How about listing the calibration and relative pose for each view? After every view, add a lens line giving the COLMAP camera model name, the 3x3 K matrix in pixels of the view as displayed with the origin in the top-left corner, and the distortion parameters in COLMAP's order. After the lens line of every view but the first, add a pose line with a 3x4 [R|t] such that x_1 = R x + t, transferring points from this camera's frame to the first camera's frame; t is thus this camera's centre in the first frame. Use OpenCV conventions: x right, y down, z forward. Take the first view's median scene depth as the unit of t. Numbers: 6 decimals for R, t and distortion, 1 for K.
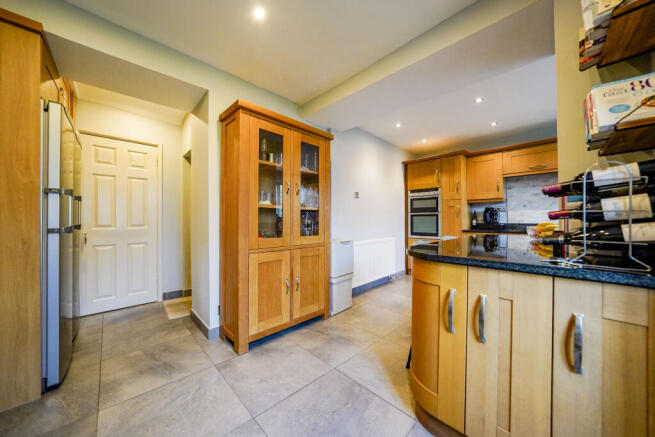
lens RADIAL K [[226.6, 0, 327.0], [0, 226.6, 217.6], [0, 0, 1]] dist [-0.031902, 0.007414]
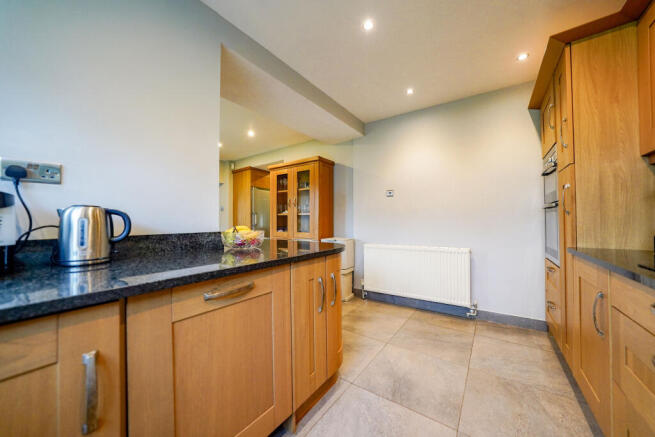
lens RADIAL K [[231.9, 0, 327.5], [0, 231.9, 218.5], [0, 0, 1]] dist [-0.029368, 0.008315]
pose [[0.180061, -0.012085, -0.983581, 1.115072], [0.014916, 0.999843, -0.009554, 0.004257], [0.983542, -0.012951, 0.180213, 0.675523]]
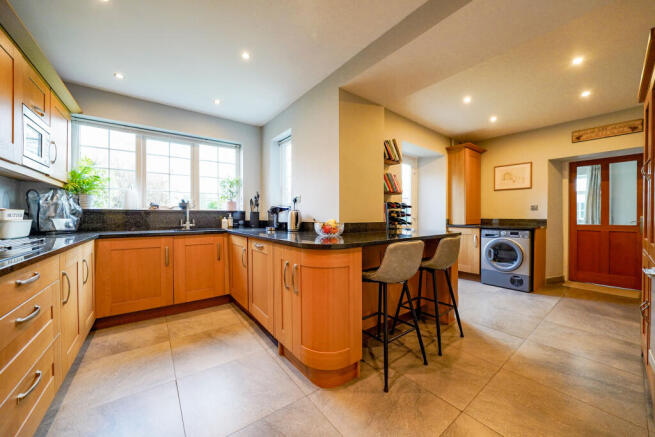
lens RADIAL K [[238.1, 0, 327.5], [0, 238.1, 218.5], [0, 0, 1]] dist [-0.018729, 0.000103]
pose [[-0.992595, -0.003097, 0.121432, 0.512651], [-0.002802, 0.999993, 0.002603, 0.009200], [-0.121440, 0.002244, -0.992596, 1.286837]]
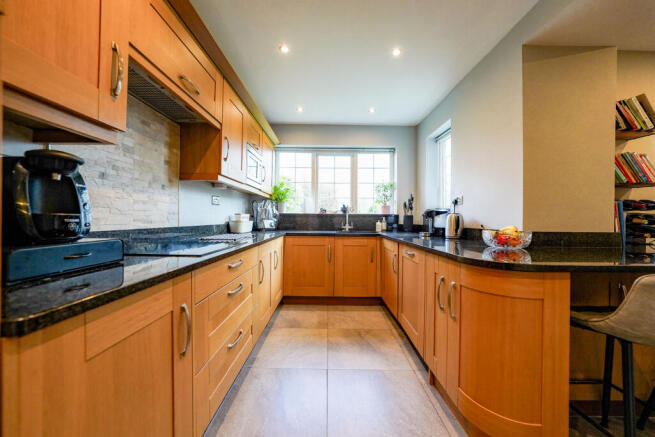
lens RADIAL K [[231.9, 0, 327.5], [0, 231.9, 218.5], [0, 0, 1]] dist [-0.029368, 0.008315]
pose [[-0.718512, -0.010351, 0.695437, 0.525991], [-0.018495, 0.999820, -0.004227, 0.006319], [-0.695268, -0.015899, -0.718574, 1.217417]]
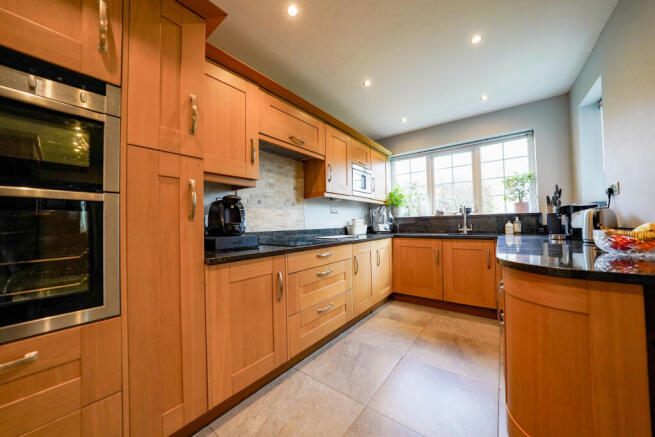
lens RADIAL K [[231.9, 0, 327.5], [0, 231.9, 218.5], [0, 0, 1]] dist [-0.029368, 0.008315]
pose [[-0.143023, 0.021975, 0.989475, 0.313570], [0.009496, 0.999738, -0.020831, 0.008397], [-0.989674, 0.006417, -0.143194, 1.098399]]
